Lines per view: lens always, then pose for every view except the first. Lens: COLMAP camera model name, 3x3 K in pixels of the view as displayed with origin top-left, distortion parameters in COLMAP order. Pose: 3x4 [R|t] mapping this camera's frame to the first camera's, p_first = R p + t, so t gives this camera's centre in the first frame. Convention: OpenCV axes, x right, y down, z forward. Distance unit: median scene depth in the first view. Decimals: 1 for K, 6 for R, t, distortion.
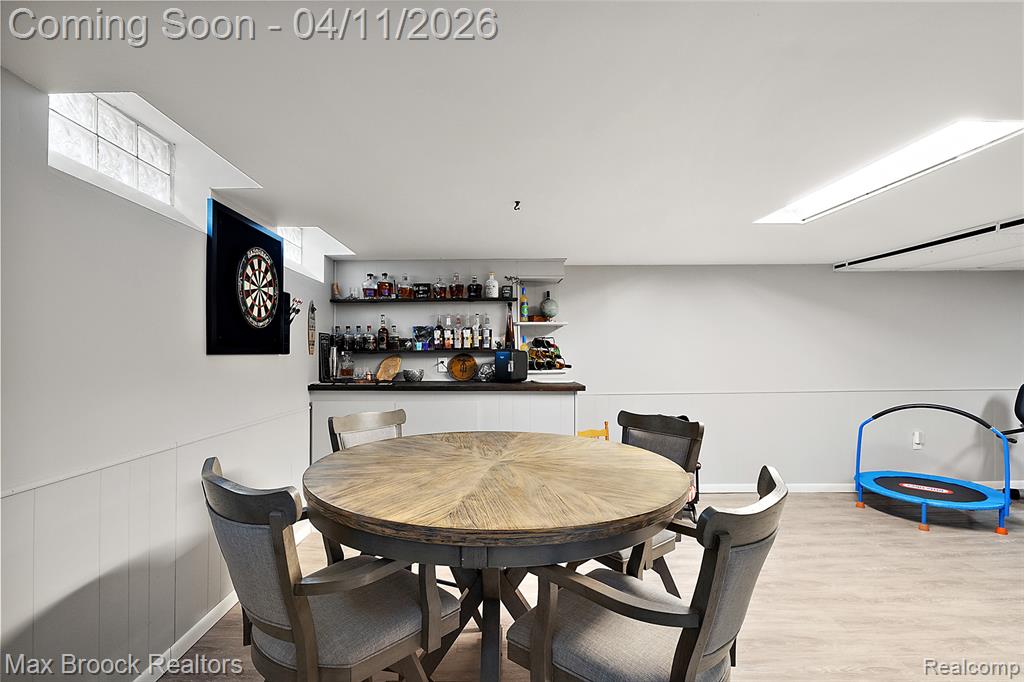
lens RADIAL K [[463.5, 0, 507.4], [0, 463.5, 347.5], [0, 0, 1]] dist [-0.003528, -0.000443]
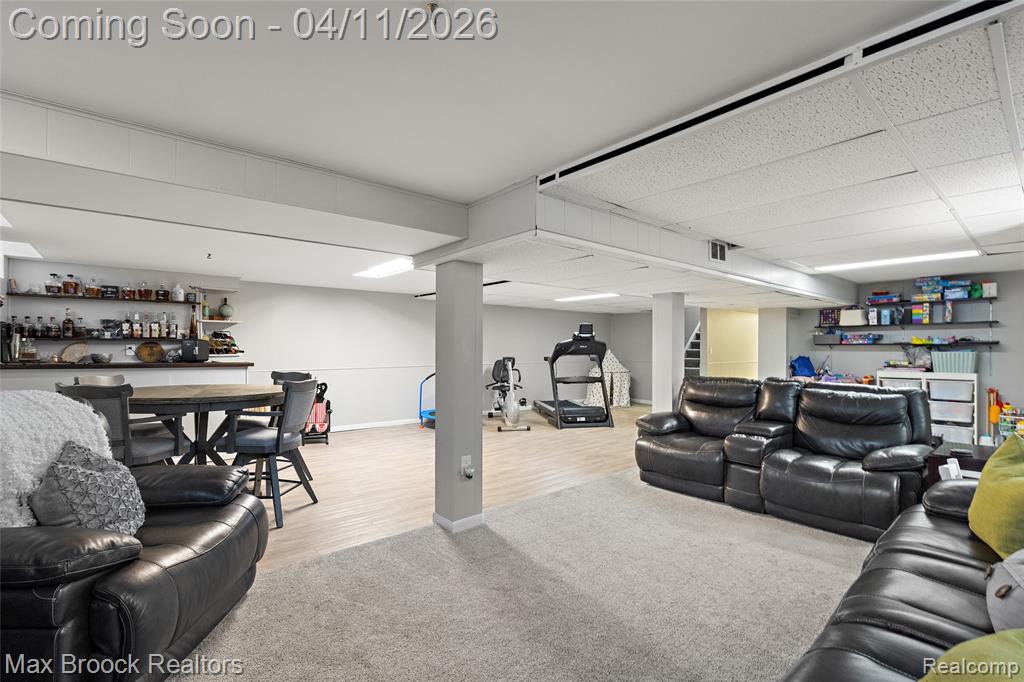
lens RADIAL K [[463.5, 0, 510.5], [0, 463.5, 350.2], [0, 0, 1]] dist [-0.003528, -0.000443]
pose [[0.791014, 0.005977, 0.611769, -0.090982], [-0.016195, 0.999806, 0.011173, 0.006273], [-0.611584, -0.018745, 0.790957, -0.674417]]
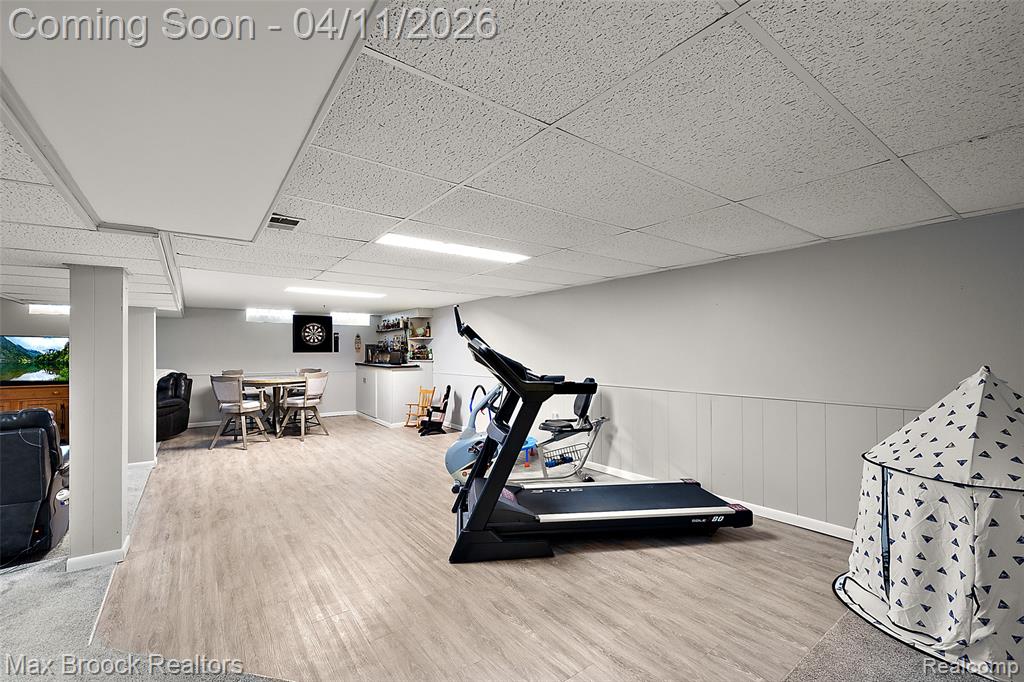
lens RADIAL K [[439.1, 0, 513.2], [0, 439.1, 347.3], [0, 0, 1]] dist [0.001469, 0.000174]
pose [[0.553492, -0.002296, -0.832851, 2.055143], [0.009332, 0.999951, 0.003446, -0.013779], [0.832802, -0.009680, 0.553486, 0.255205]]
